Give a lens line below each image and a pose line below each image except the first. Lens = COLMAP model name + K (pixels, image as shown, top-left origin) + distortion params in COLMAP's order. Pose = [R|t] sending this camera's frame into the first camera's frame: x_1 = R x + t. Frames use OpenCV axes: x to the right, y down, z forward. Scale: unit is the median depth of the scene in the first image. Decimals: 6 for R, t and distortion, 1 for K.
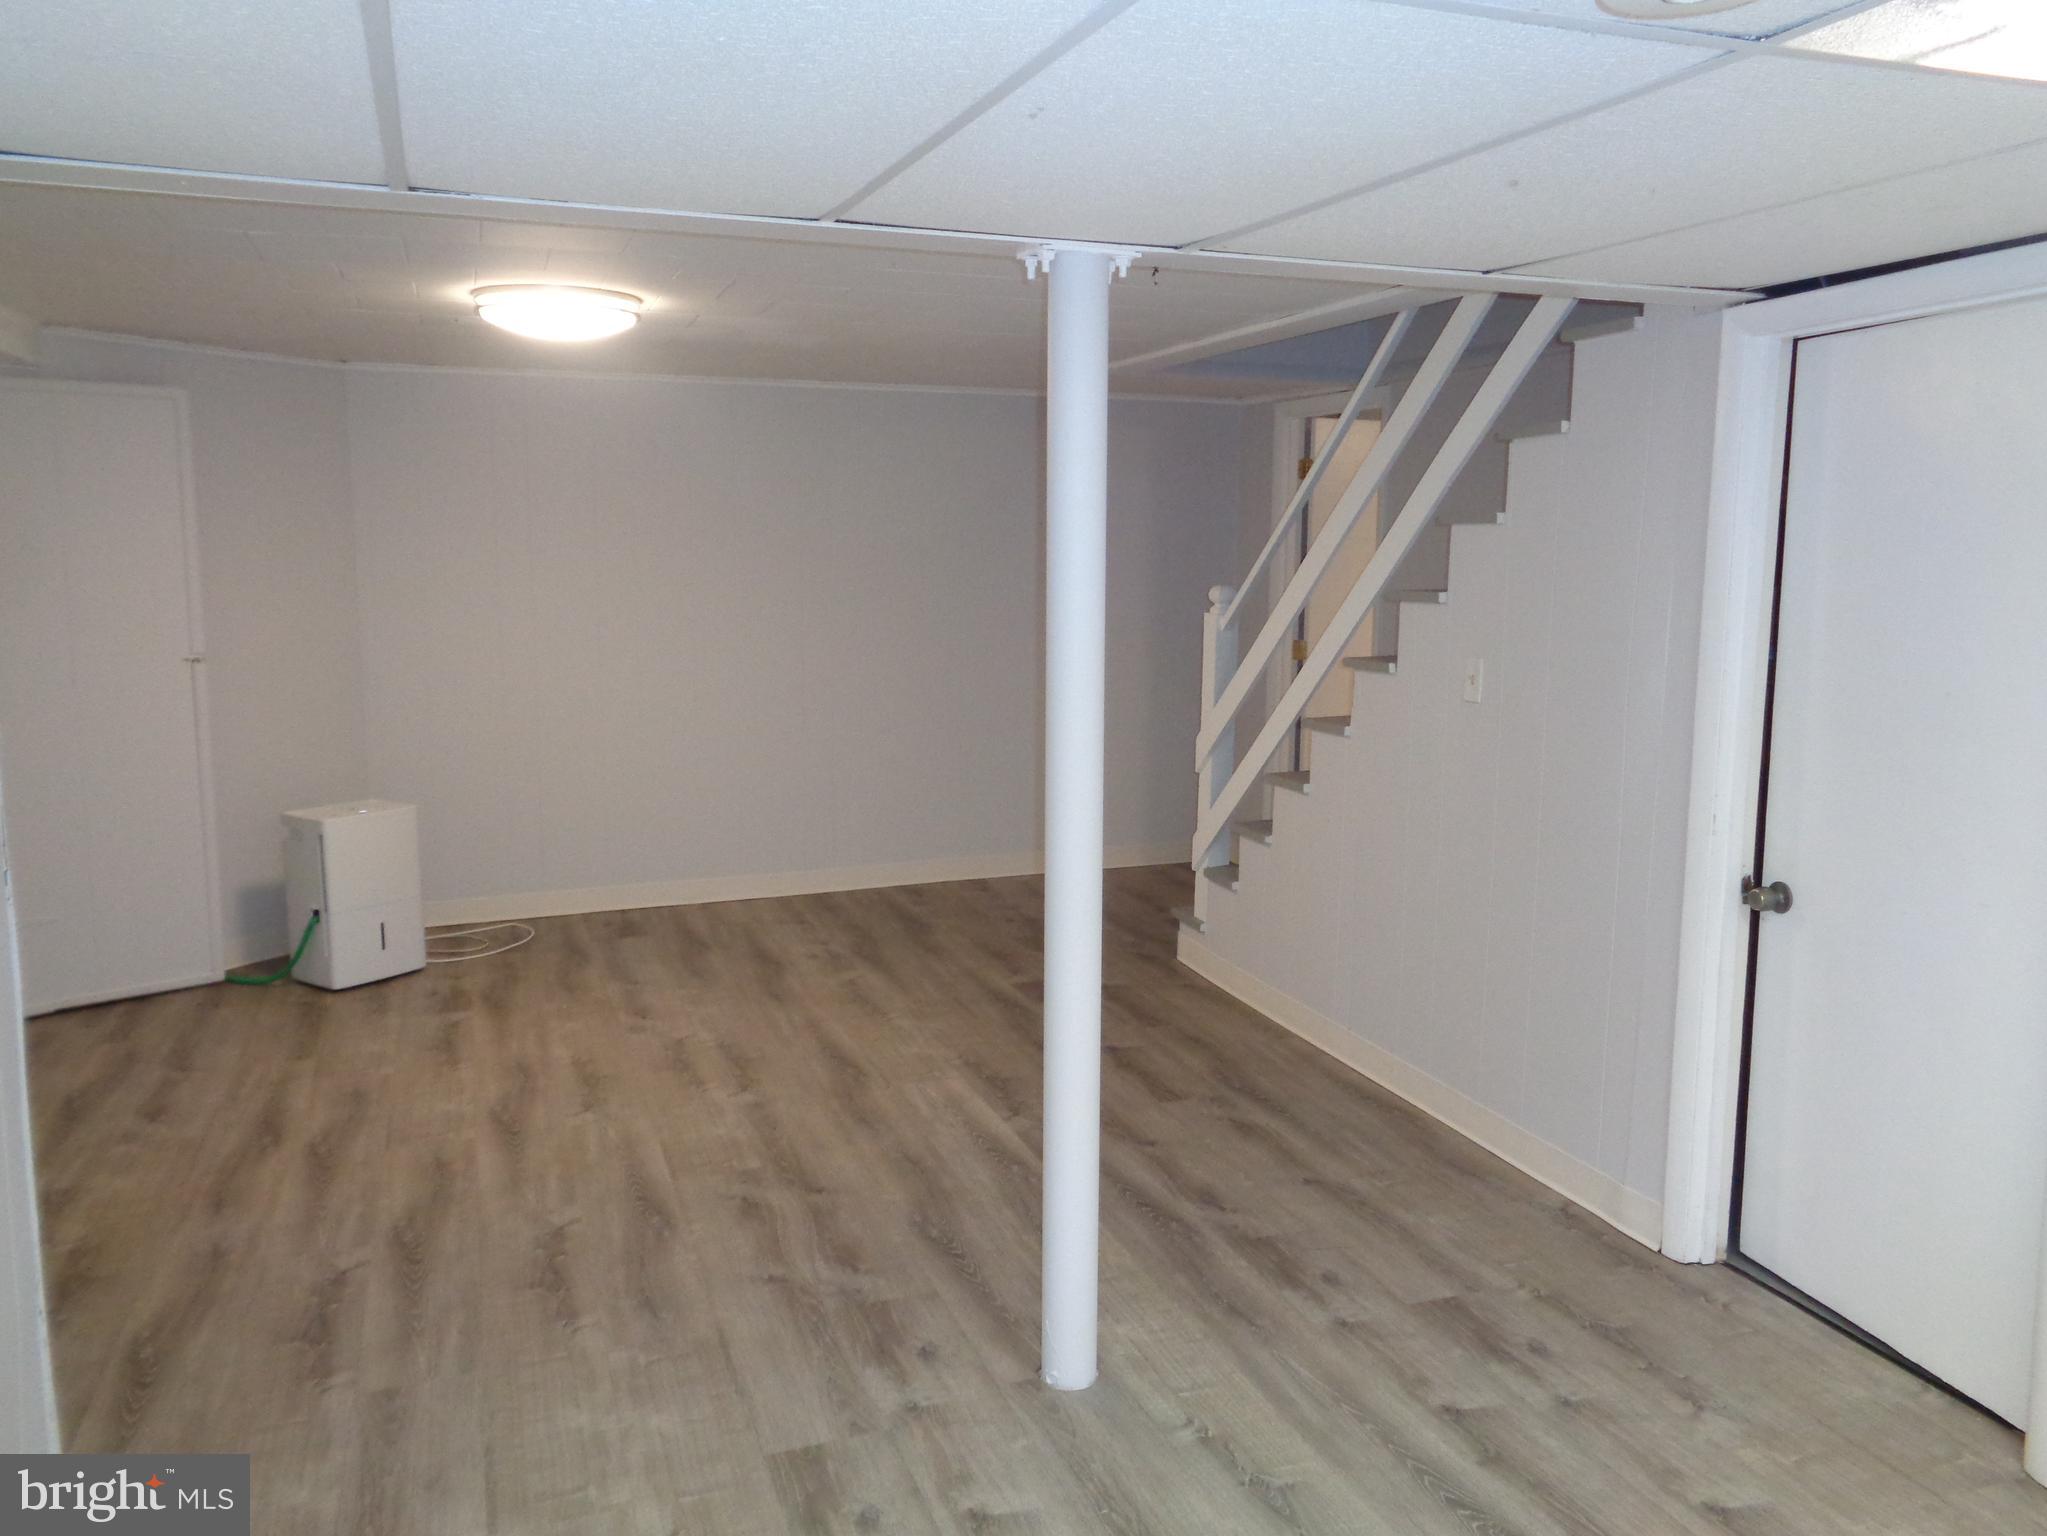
lens RADIAL K [[1532.9, 0, 1018.9], [0, 1532.9, 783.0], [0, 0, 1]] dist [0.009894, 0.004948]
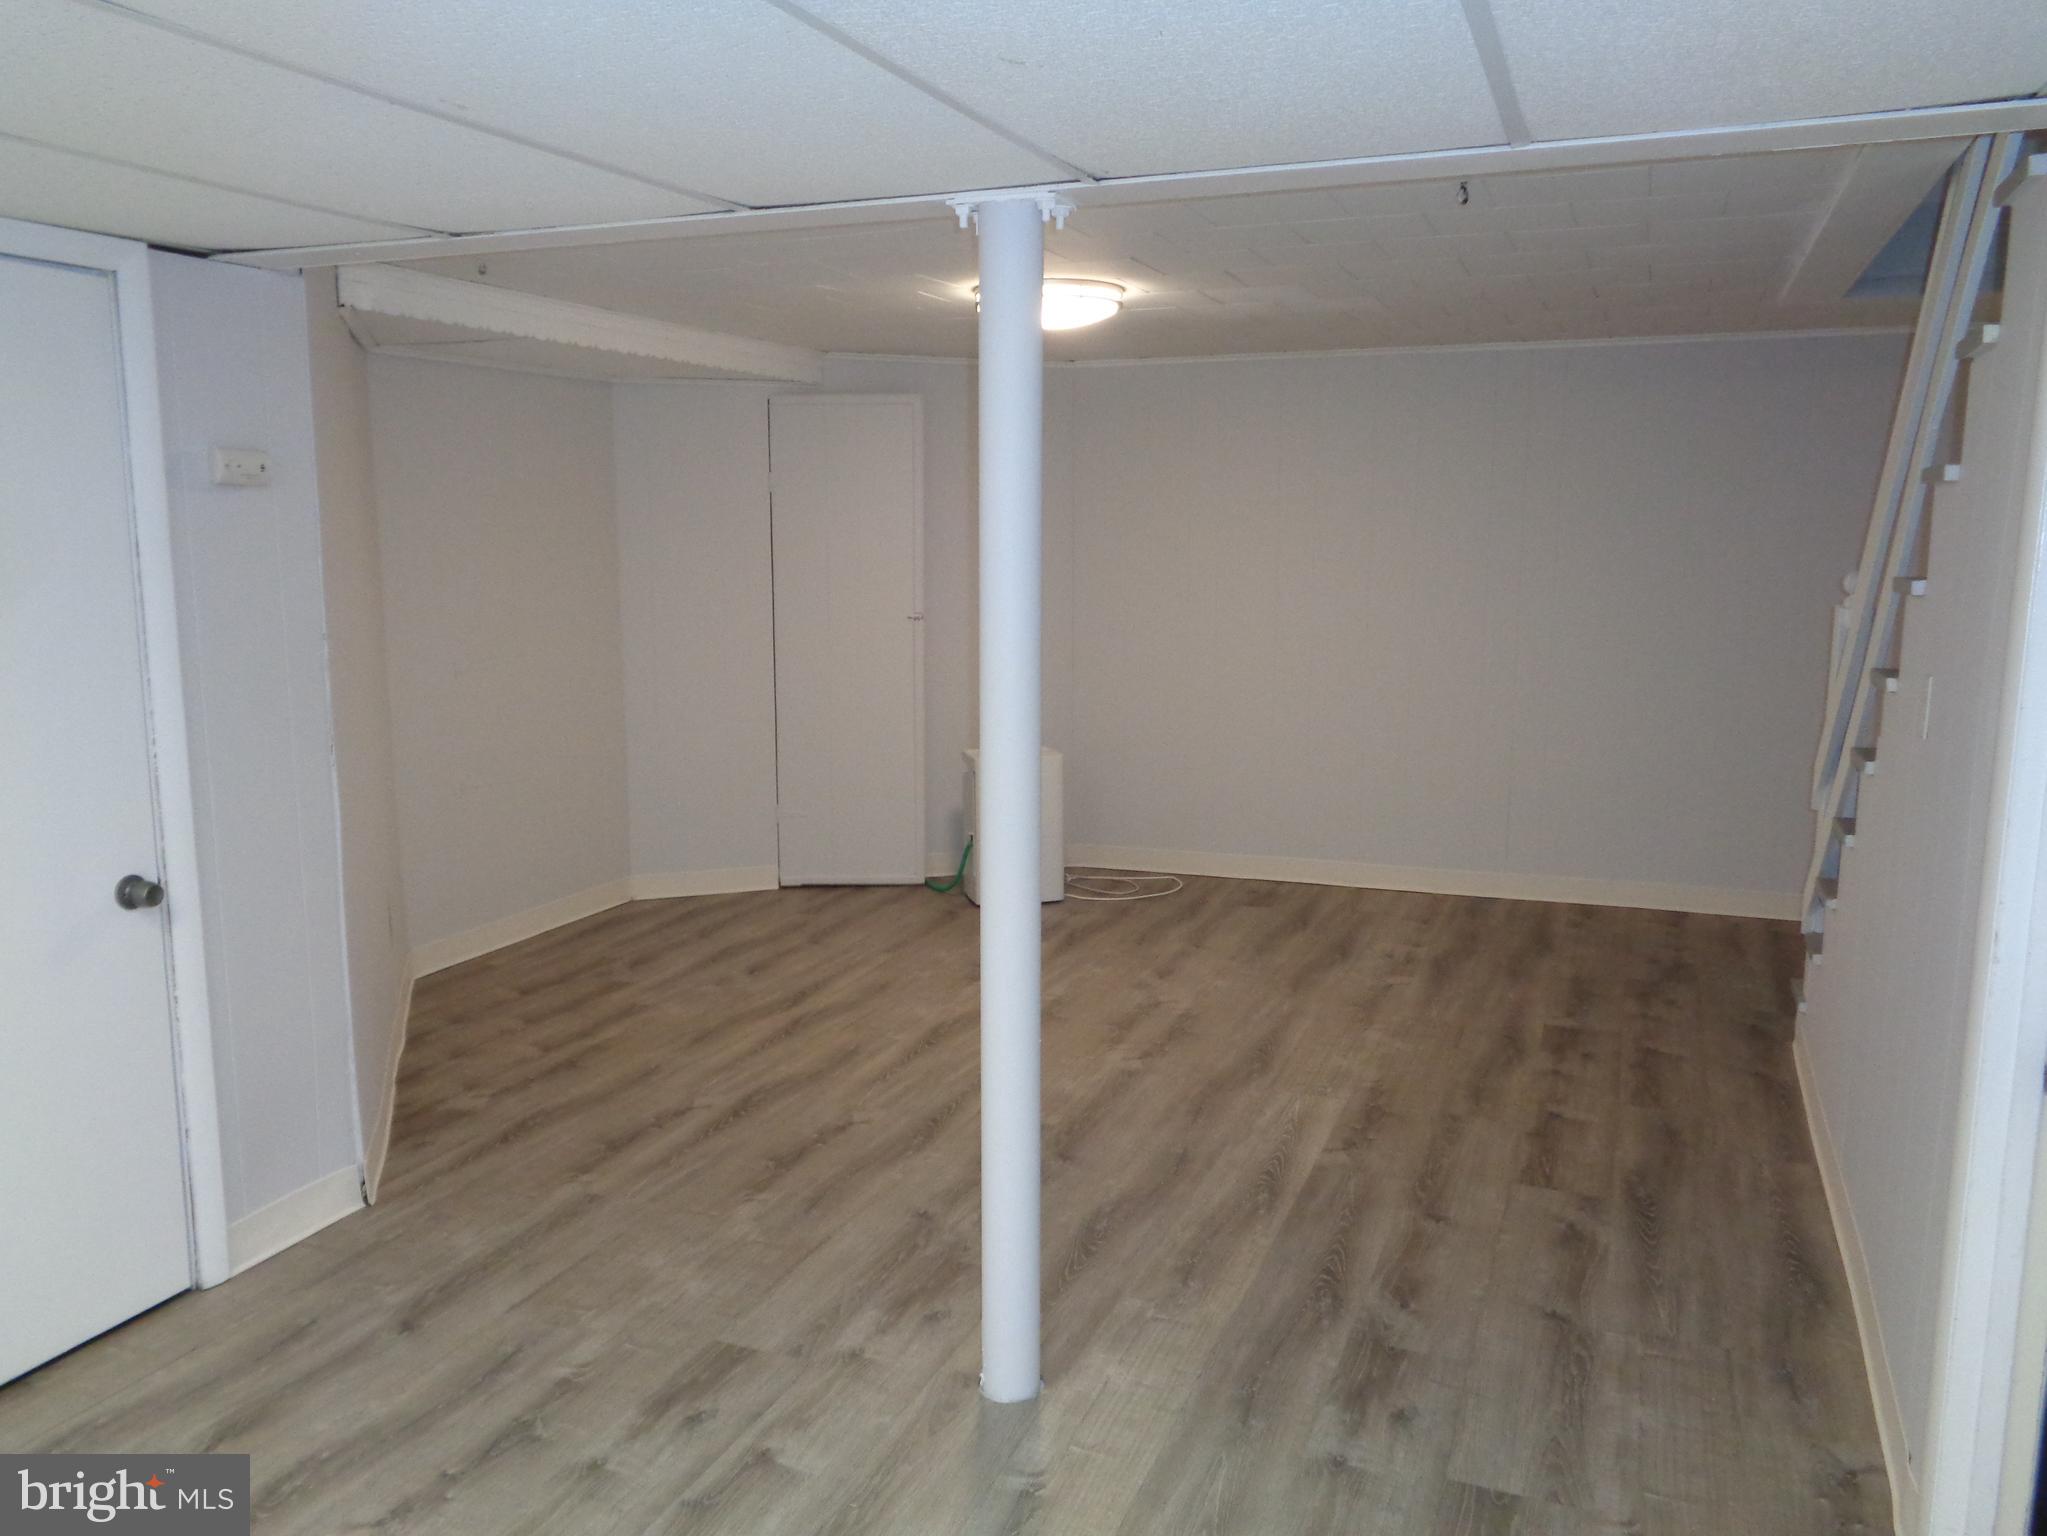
lens RADIAL K [[1532.9, 0, 1025.7], [0, 1532.9, 754.0], [0, 0, 1]] dist [0.009894, 0.004948]
pose [[0.746525, 0.096433, -0.658332, 0.424629], [-0.101287, 0.994380, 0.030802, -0.023774], [0.657602, 0.043686, 0.752097, 0.183436]]
